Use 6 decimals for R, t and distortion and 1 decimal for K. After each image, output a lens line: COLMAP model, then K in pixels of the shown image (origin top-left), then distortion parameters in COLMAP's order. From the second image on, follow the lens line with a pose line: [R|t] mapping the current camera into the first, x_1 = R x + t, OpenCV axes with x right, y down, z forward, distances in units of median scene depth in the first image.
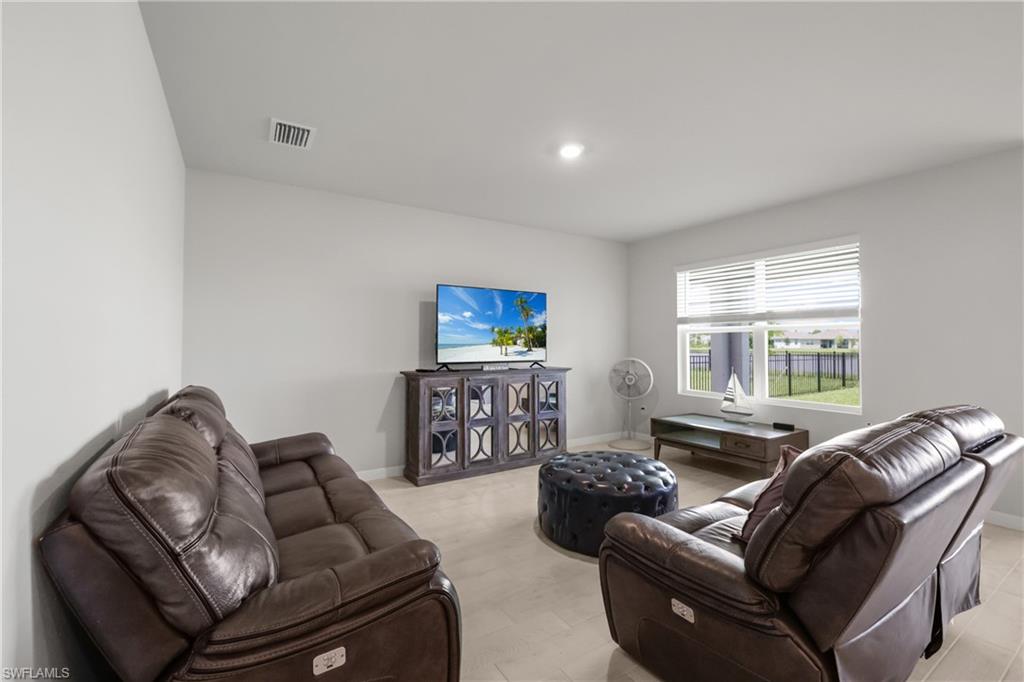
lens RADIAL K [[436.3, 0, 508.8], [0, 436.3, 338.8], [0, 0, 1]] dist [0.001492, 0.000007]
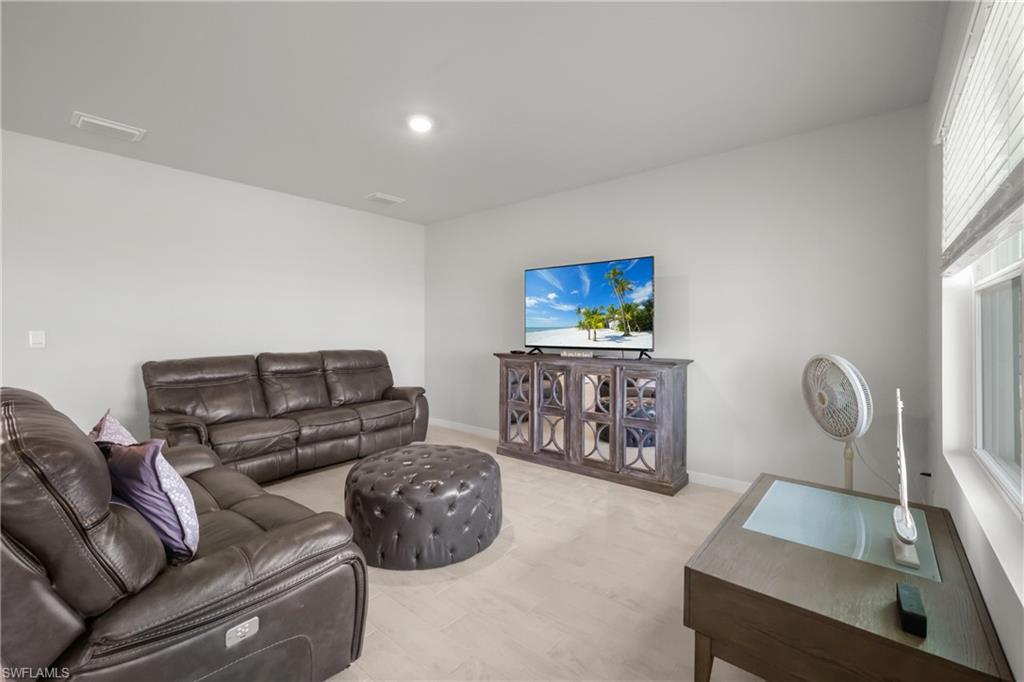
lens RADIAL K [[436.3, 0, 508.8], [0, 436.3, 338.8], [0, 0, 1]] dist [0.001492, 0.000007]
pose [[0.305890, 0.009282, -0.952022, 0.749842], [-0.002443, 0.999957, 0.008965, 0.027683], [0.952064, -0.000416, 0.305899, 0.591733]]
